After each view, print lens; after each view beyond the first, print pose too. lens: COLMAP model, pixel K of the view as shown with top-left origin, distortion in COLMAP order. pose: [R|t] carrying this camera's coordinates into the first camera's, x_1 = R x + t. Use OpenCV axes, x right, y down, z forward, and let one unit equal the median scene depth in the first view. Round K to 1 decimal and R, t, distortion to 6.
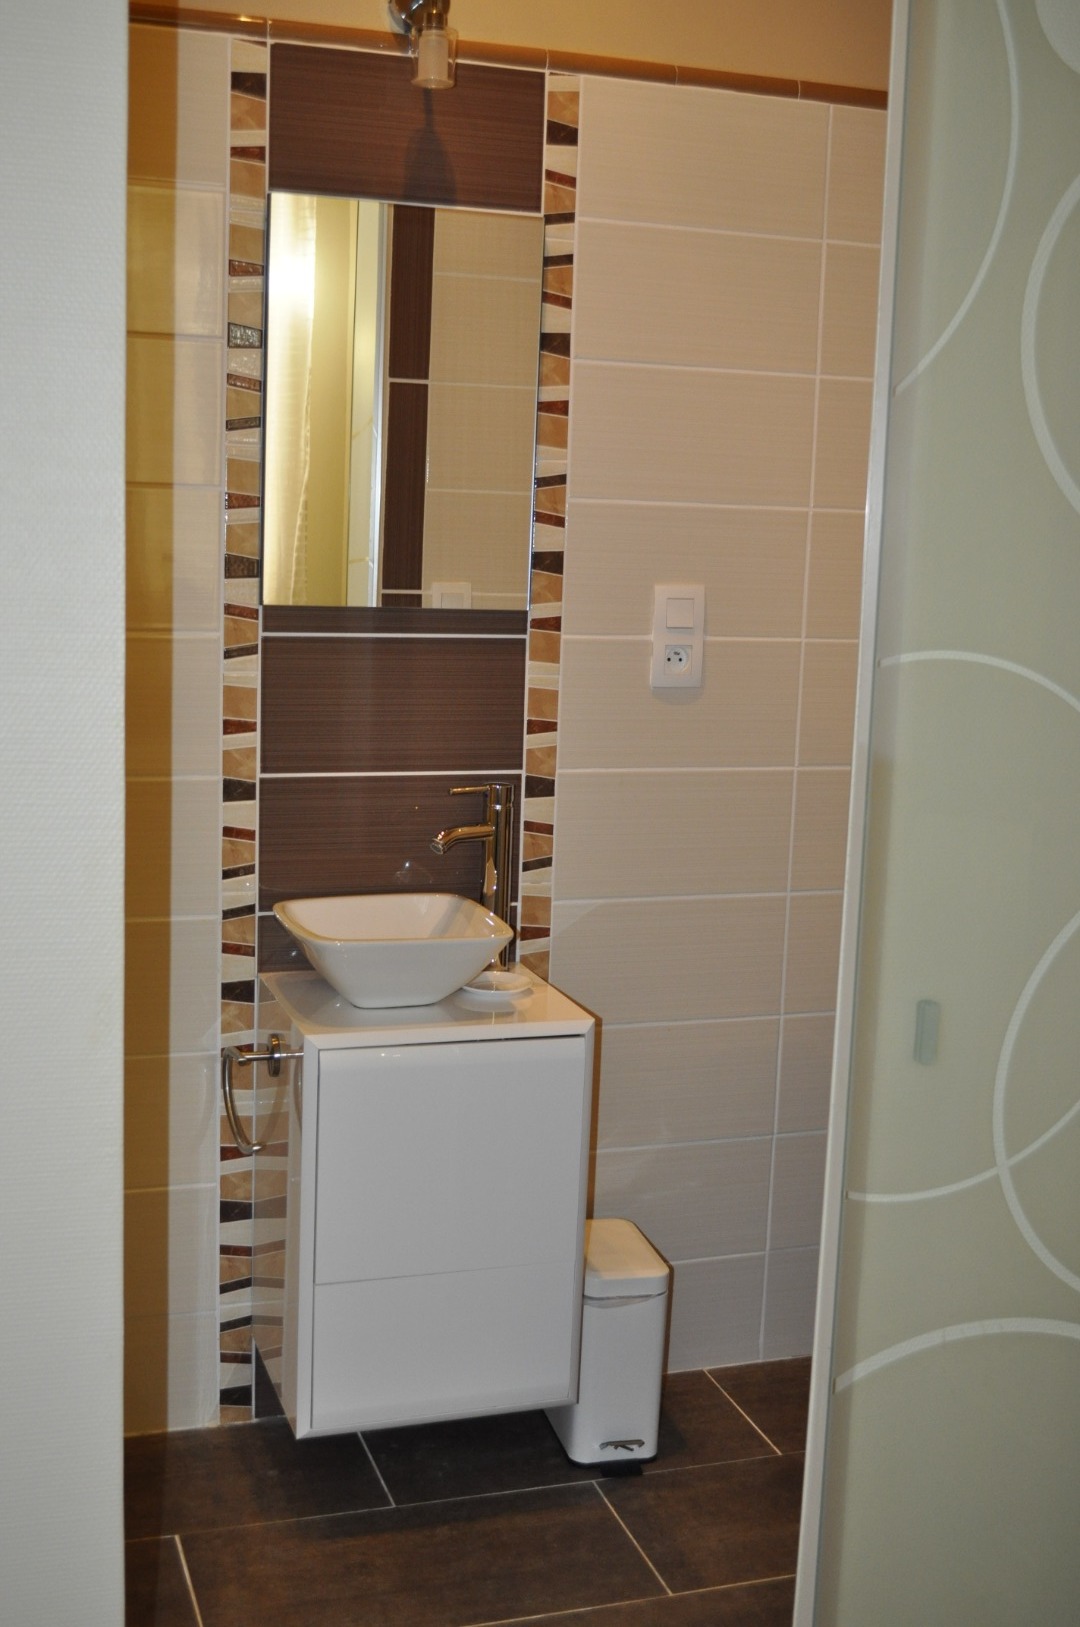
lens RADIAL K [[1852.6, 0, 530.4], [0, 1852.6, 815.1], [0, 0, 1]] dist [-0.043452, 0.000000]
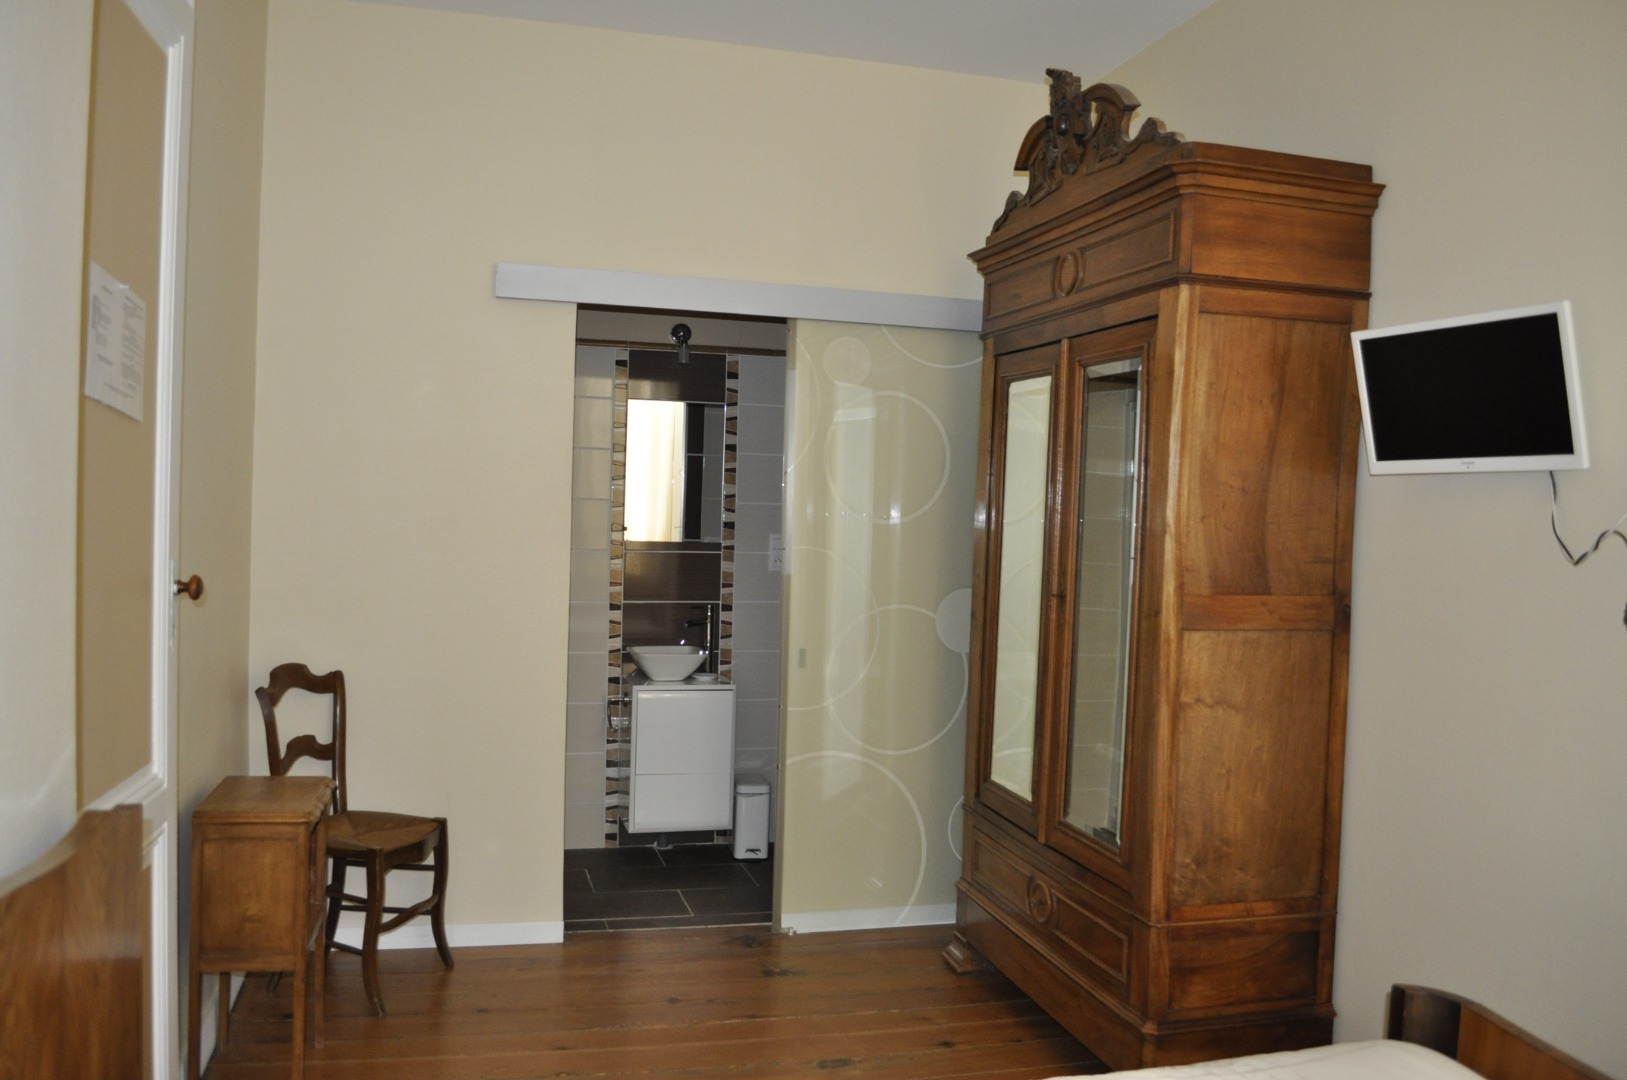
lens RADIAL K [[1283.0, 0, 818.4], [0, 1283.0, 544.1], [0, 0, 1]] dist [-0.071554, -0.004742]
pose [[0.999167, -0.005792, -0.040405, 0.226029], [0.000441, 0.991355, -0.131210, 0.145625], [0.040816, 0.131083, 0.990531, -0.908250]]
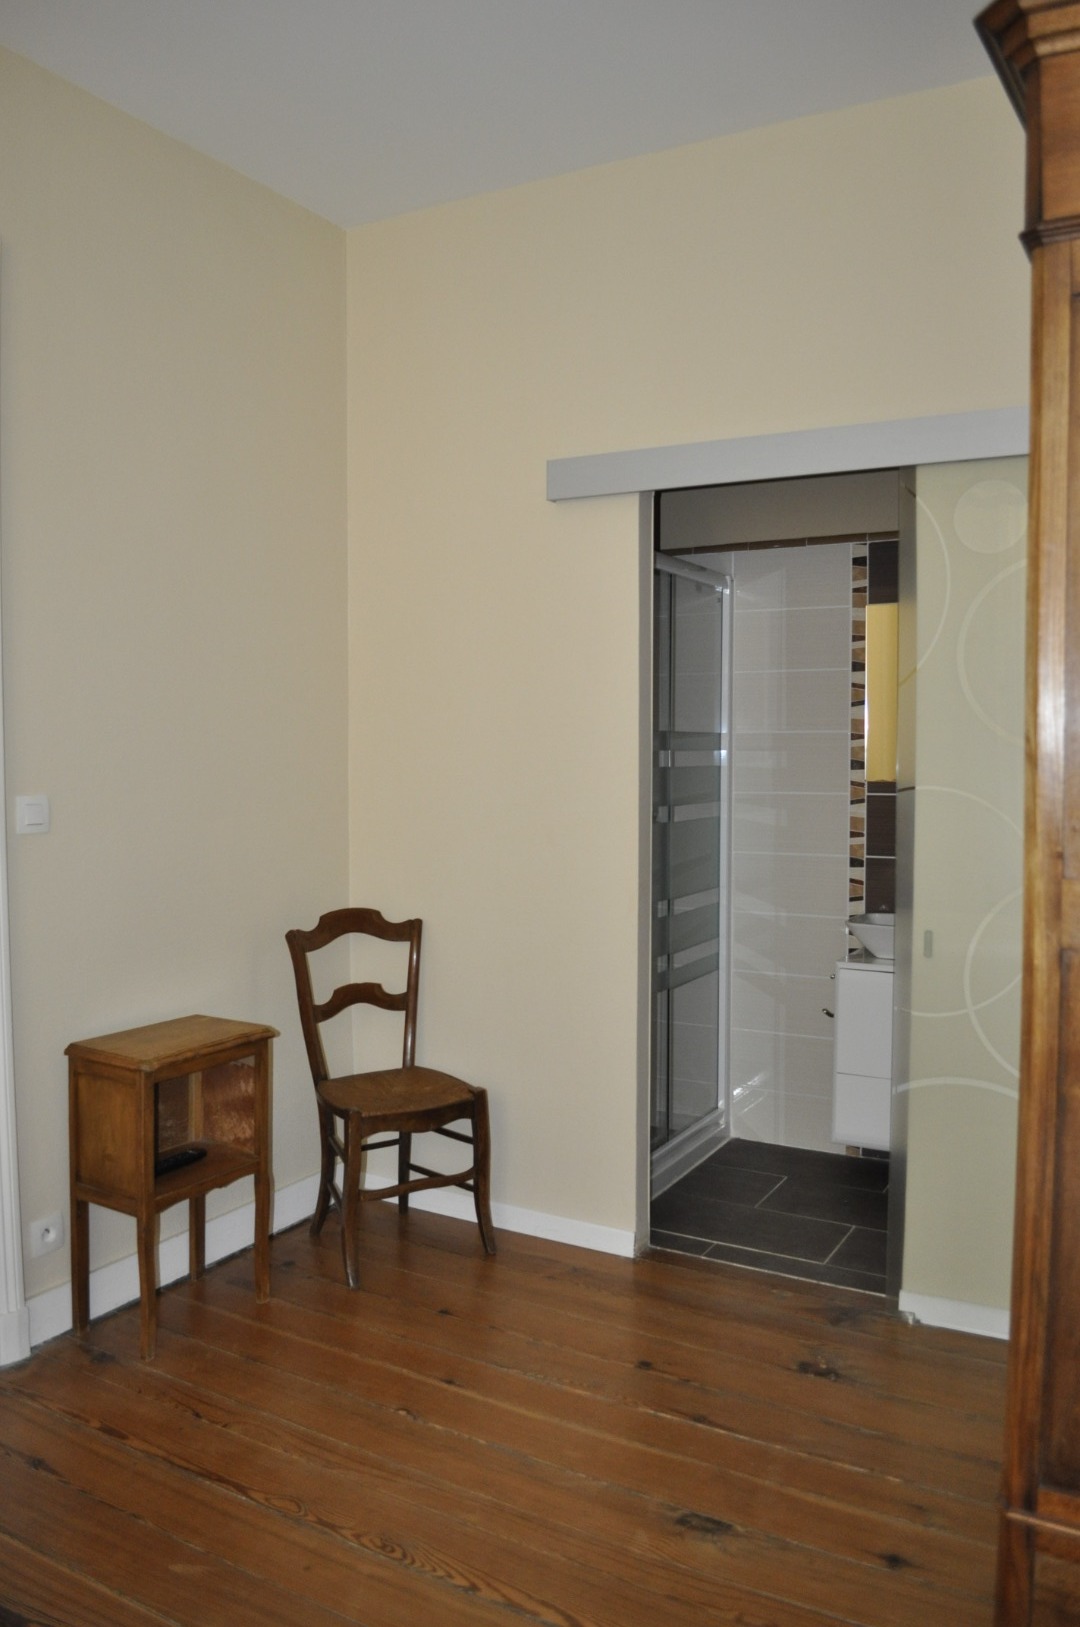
lens RADIAL K [[1283.0, 0, 541.0], [0, 1283.0, 816.4], [0, 0, 1]] dist [-0.071554, -0.004742]
pose [[0.676875, 0.008404, -0.736050, 0.728998], [-0.090334, 0.993325, -0.071731, 0.077402], [0.730534, 0.115043, 0.673116, -0.342294]]
